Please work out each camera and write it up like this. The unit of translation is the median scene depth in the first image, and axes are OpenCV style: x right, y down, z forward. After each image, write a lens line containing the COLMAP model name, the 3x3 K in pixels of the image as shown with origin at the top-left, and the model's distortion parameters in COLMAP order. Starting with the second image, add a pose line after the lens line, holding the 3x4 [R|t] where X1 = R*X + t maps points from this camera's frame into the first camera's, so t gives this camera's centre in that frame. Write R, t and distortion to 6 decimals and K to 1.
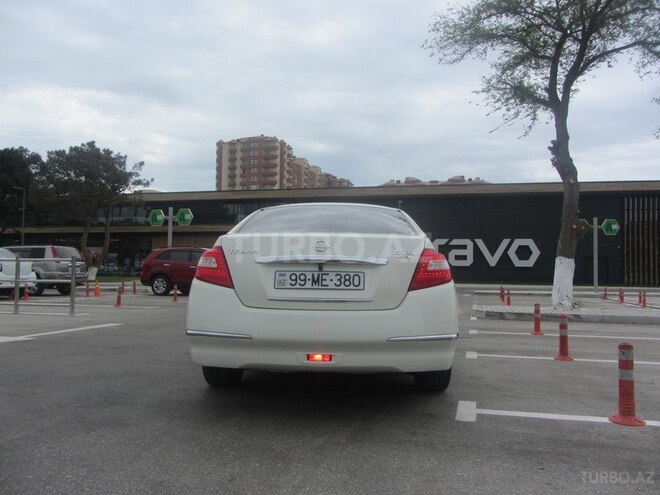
lens RADIAL K [[535.1, 0, 333.4], [0, 535.1, 245.5], [0, 0, 1]] dist [-0.043198, 0.015829]
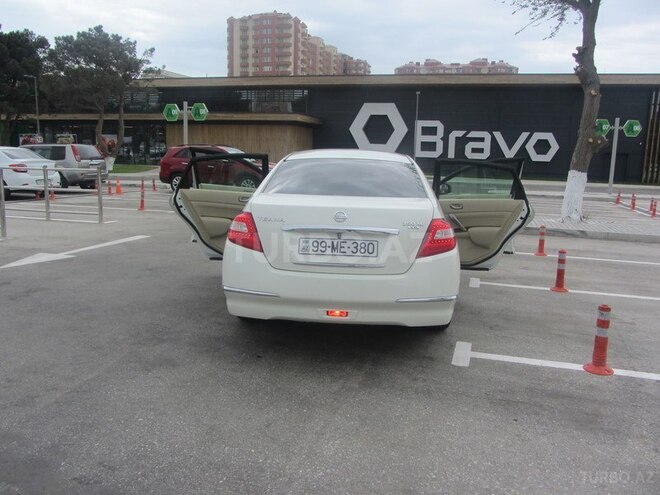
lens RADIAL K [[535.1, 0, 333.4], [0, 535.1, 245.5], [0, 0, 1]] dist [-0.043198, 0.015829]
pose [[0.999544, 0.017989, -0.024257, -0.001432], [-0.012439, 0.977167, 0.212108, -0.029597], [0.027519, -0.211709, 0.976945, -0.017957]]
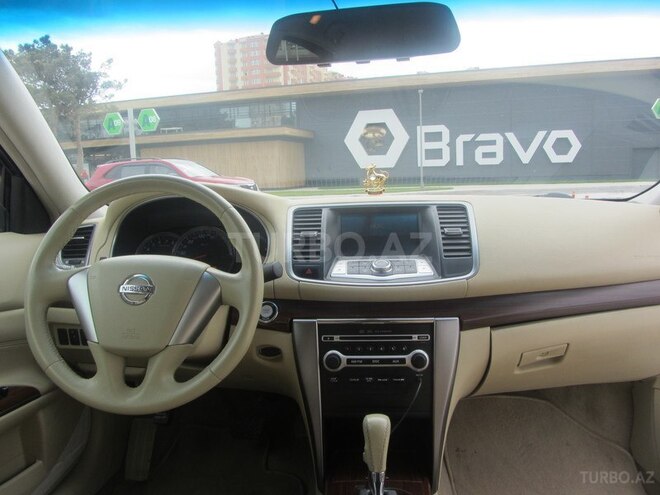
lens RADIAL K [[535.1, 0, 333.4], [0, 535.1, 245.5], [0, 0, 1]] dist [-0.043198, 0.015829]
pose [[0.998563, -0.045929, -0.027617, -0.000150], [0.050118, 0.982814, 0.177667, 0.001104], [0.018983, -0.178796, 0.983703, 0.273964]]
